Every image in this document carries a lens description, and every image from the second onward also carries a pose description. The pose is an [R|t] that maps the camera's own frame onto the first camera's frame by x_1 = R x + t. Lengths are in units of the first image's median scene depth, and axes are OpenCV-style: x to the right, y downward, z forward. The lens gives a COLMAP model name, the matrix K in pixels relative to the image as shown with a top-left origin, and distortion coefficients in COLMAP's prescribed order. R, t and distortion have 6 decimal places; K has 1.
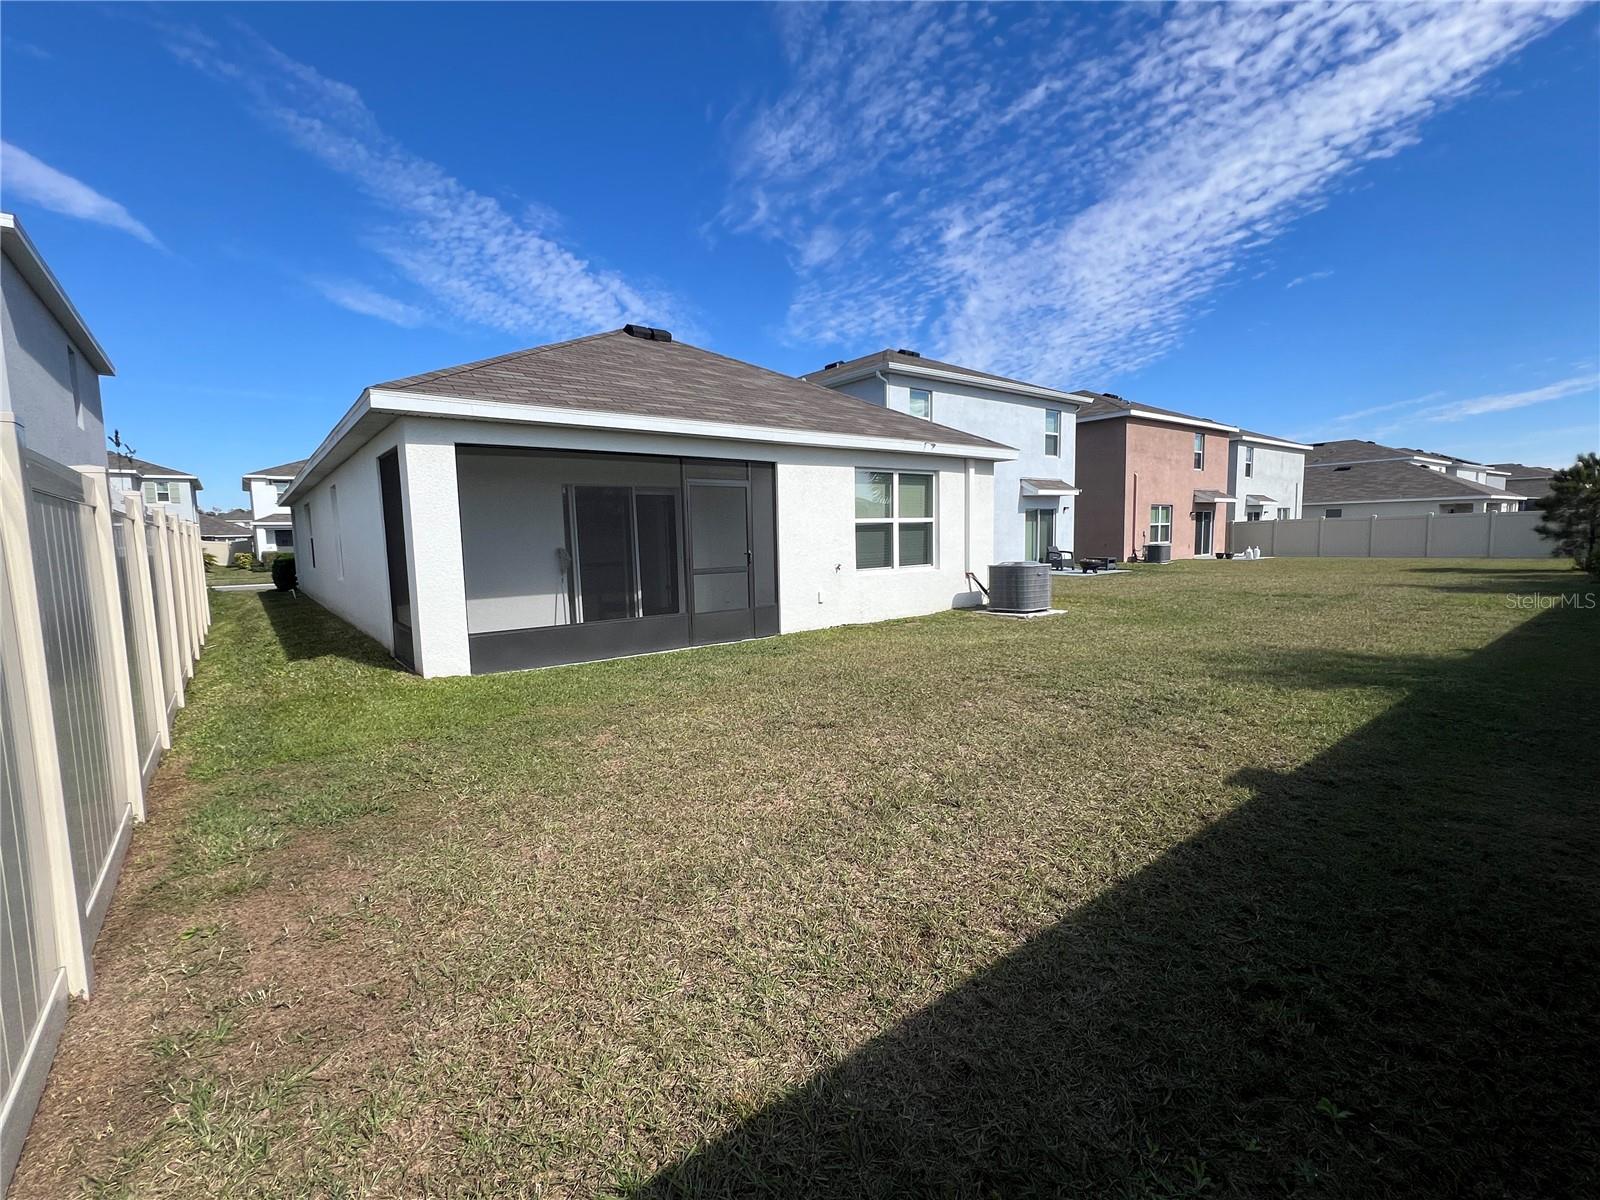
lens RADIAL K [[706.0, 0, 805.1], [0, 706.0, 589.6], [0, 0, 1]] dist [0.001491, 0.000111]
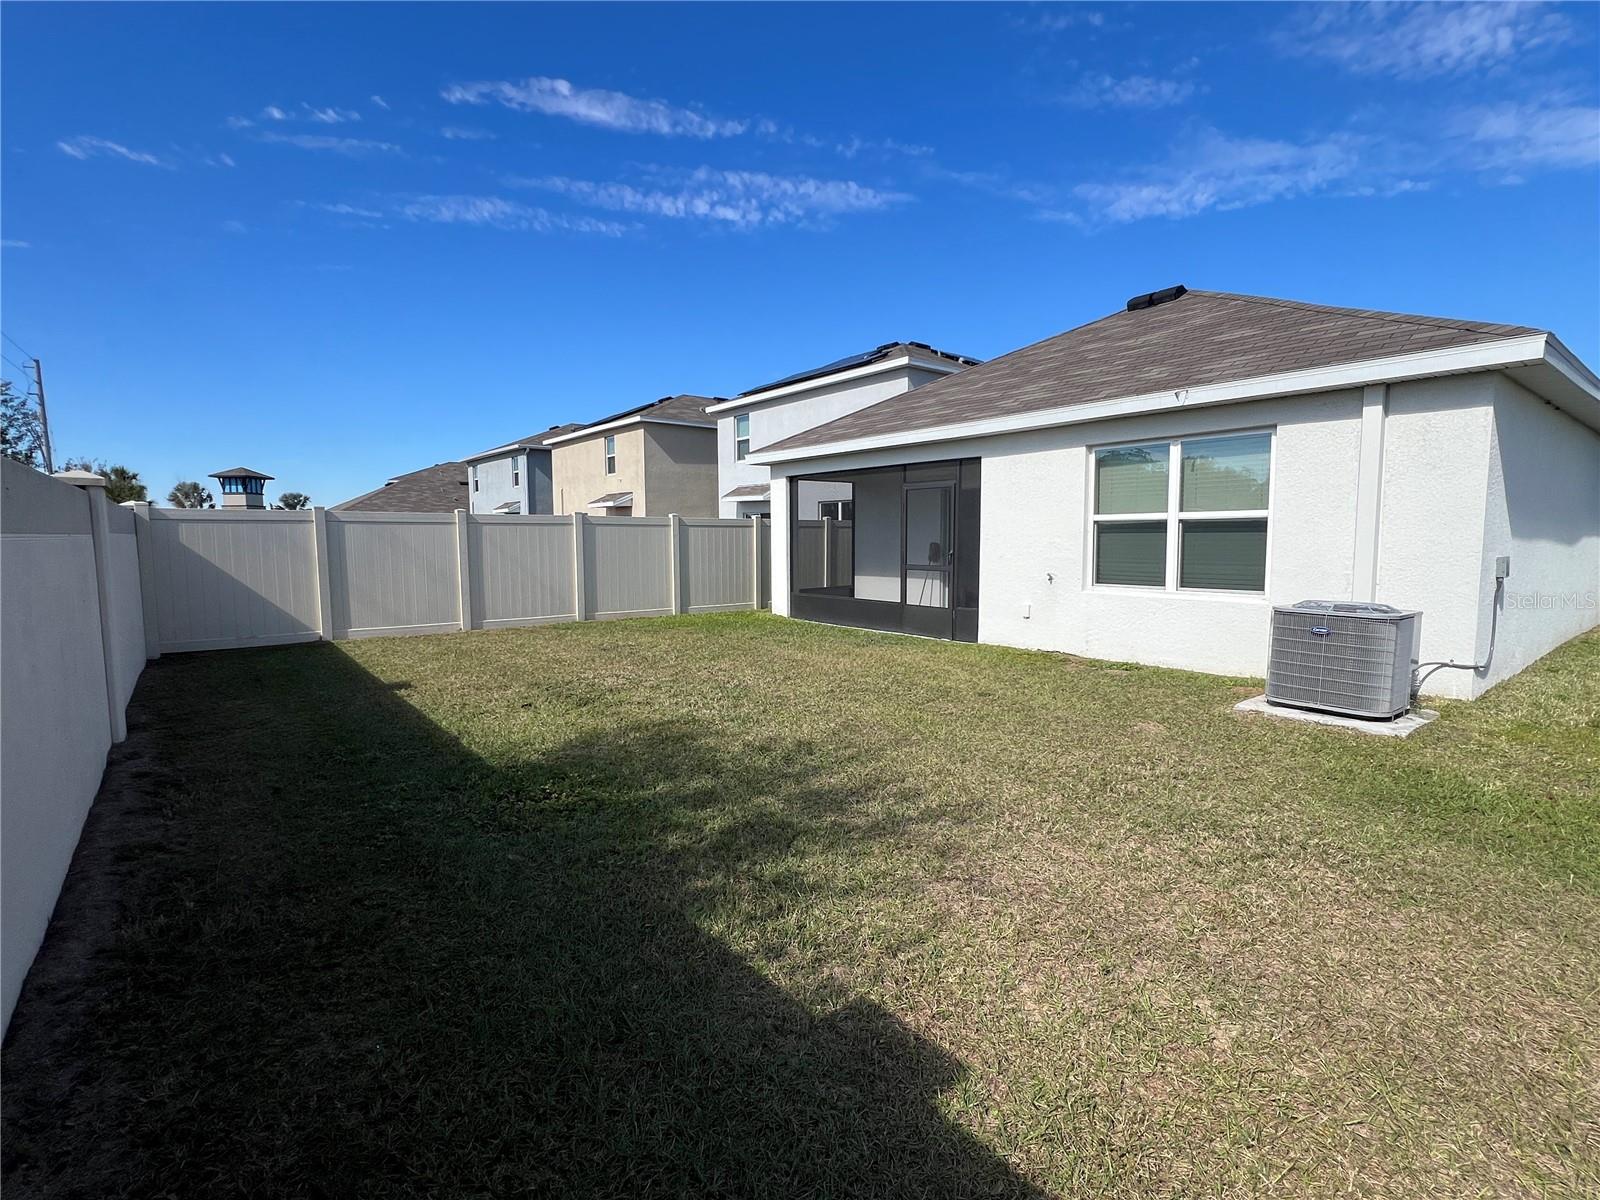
lens RADIAL K [[757.9, 0, 800.0], [0, 757.9, 606.4], [0, 0, 1]] dist [0.022558, 0.000220]
pose [[0.005752, 0.113274, -0.993547, 0.080939], [-0.079093, 0.990502, 0.112468, -0.006639], [0.996851, 0.077936, 0.014657, 0.064094]]
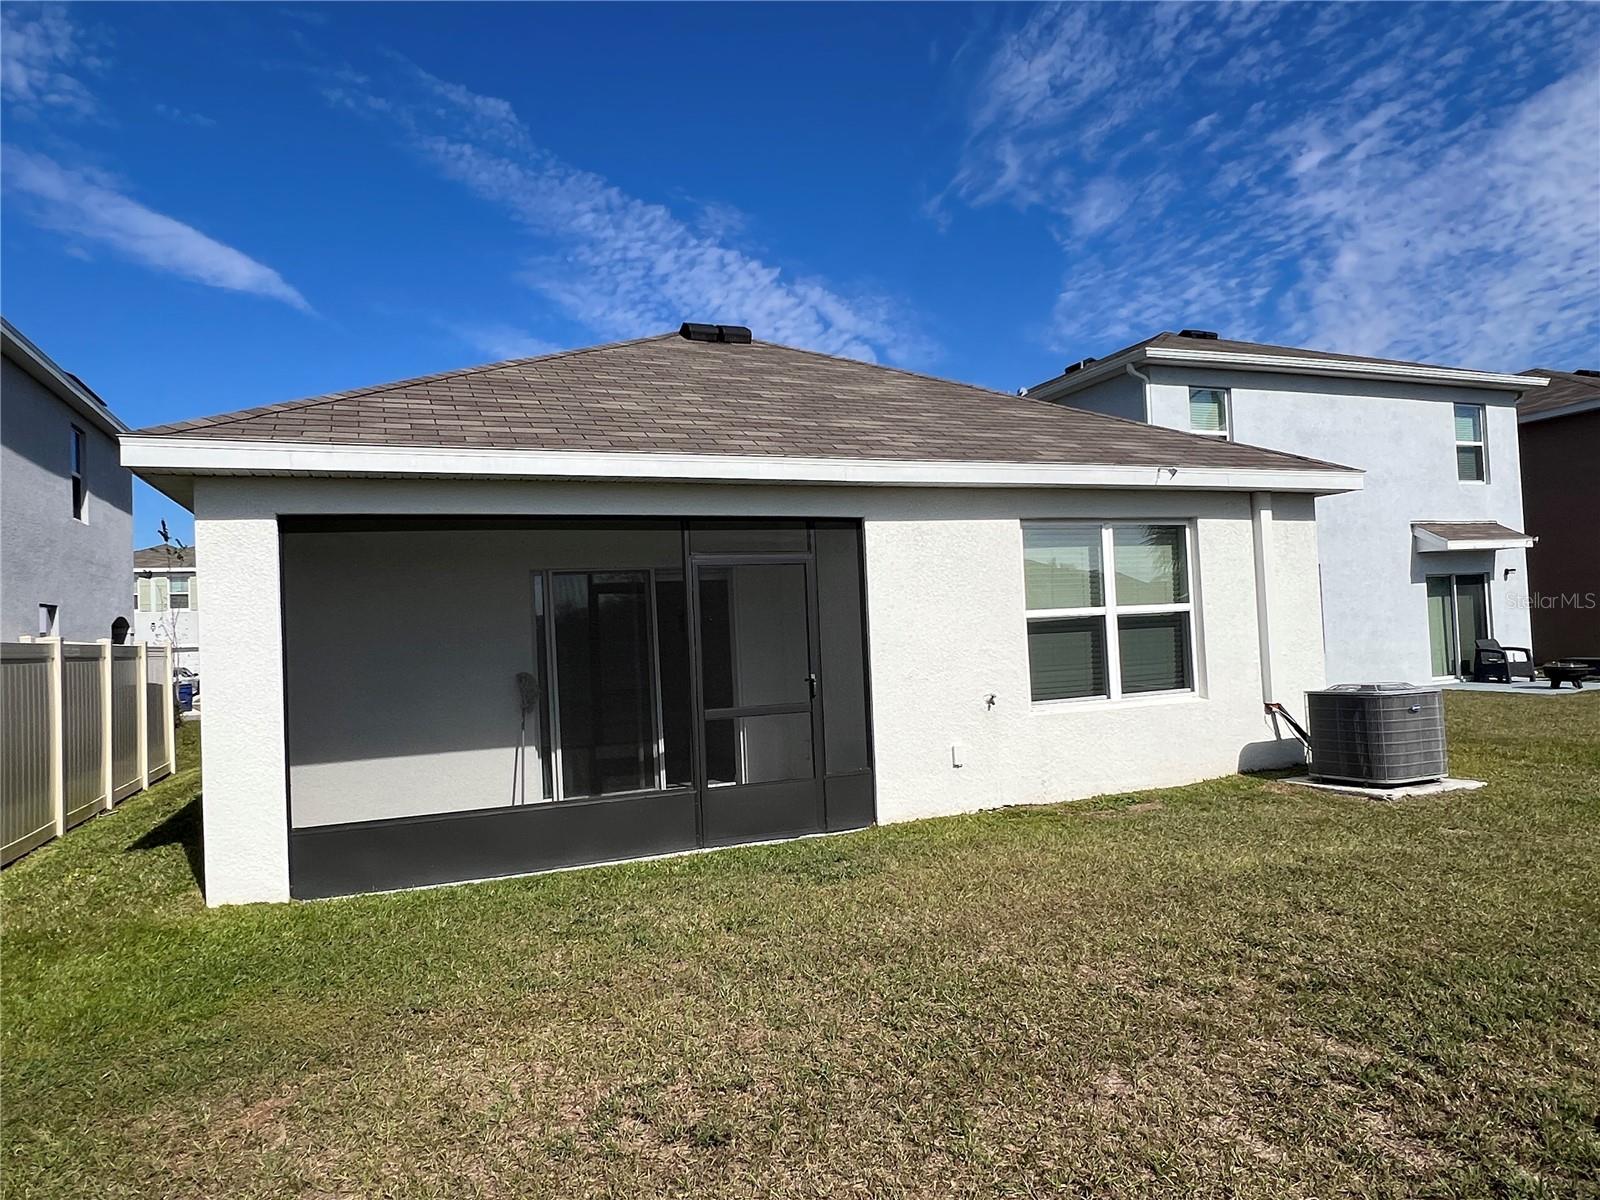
lens RADIAL K [[1003.8, 0, 805.5], [0, 1003.8, 610.3], [0, 0, 1]] dist [-0.001725, -0.000627]
pose [[0.960415, -0.026859, -0.277274, 0.011442], [0.001436, 0.995805, -0.091486, -0.002763], [0.278568, 0.087466, 0.956425, 0.018715]]
